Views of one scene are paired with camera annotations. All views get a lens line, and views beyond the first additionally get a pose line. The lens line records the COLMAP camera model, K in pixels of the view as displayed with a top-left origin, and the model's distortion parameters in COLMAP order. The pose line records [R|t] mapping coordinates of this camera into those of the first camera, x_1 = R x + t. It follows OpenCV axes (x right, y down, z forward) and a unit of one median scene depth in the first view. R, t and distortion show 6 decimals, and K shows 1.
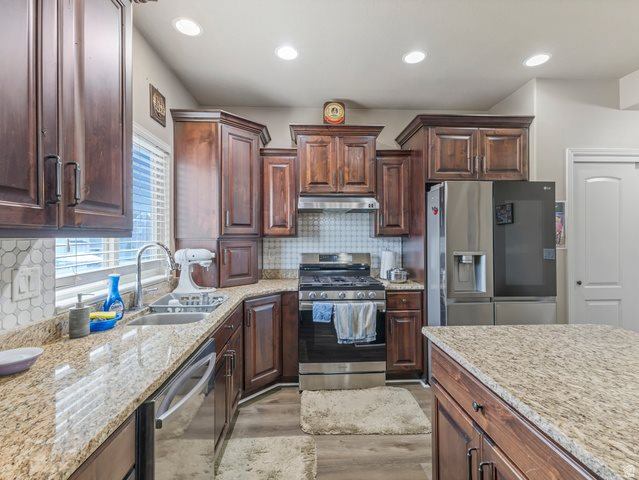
lens RADIAL K [[314.3, 0, 319.9], [0, 314.3, 237.6], [0, 0, 1]] dist [0.009163, 0.002412]
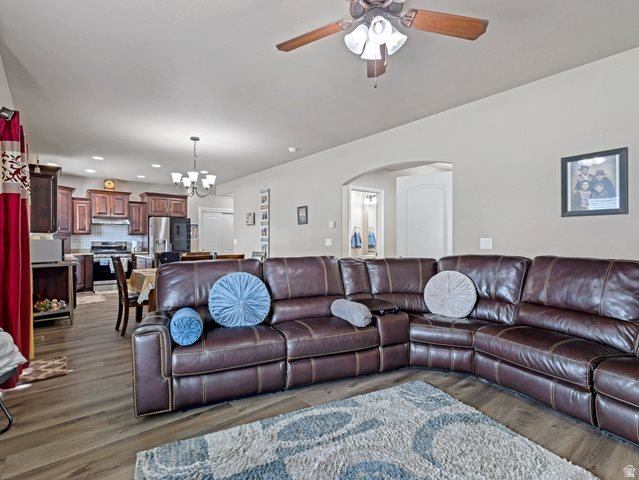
lens RADIAL K [[314.3, 0, 319.4], [0, 314.3, 238.7], [0, 0, 1]] dist [0.009163, 0.002412]
pose [[0.799421, 0.003614, 0.600761, -0.140998], [0.000249, 0.999980, -0.006347, 0.051590], [-0.600772, 0.005224, 0.799403, -2.221879]]
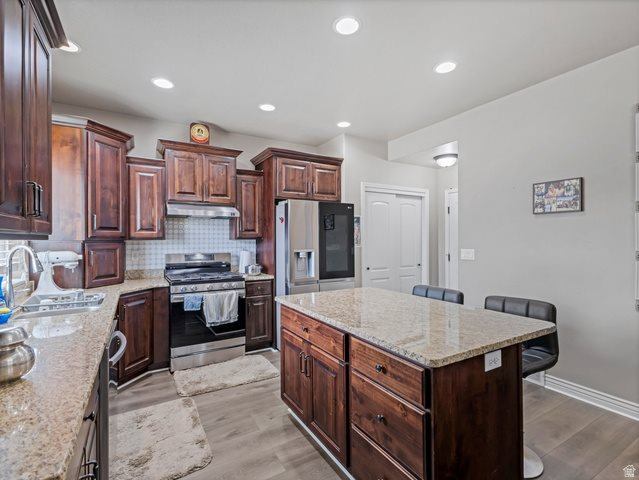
lens RADIAL K [[314.3, 0, 321.5], [0, 314.3, 239.7], [0, 0, 1]] dist [0.009163, 0.002412]
pose [[0.885842, -0.000974, 0.463986, -0.108757], [0.001849, 0.999997, -0.001431, 0.001903], [-0.463984, 0.002126, 0.885841, -0.275104]]
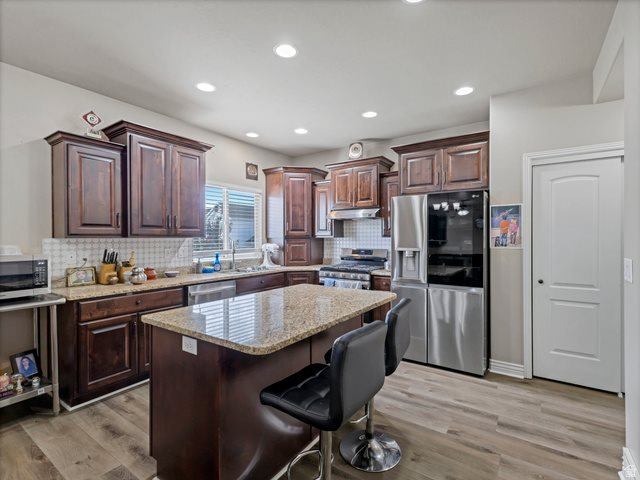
lens RADIAL K [[314.8, 0, 320.6], [0, 314.8, 239.3], [0, 0, 1]] dist [0.009163, 0.002412]
pose [[0.790503, 0.004922, -0.612438, 0.894122], [-0.000398, 0.999972, 0.007523, -0.003291], [0.612458, -0.005703, 0.790482, -0.263317]]
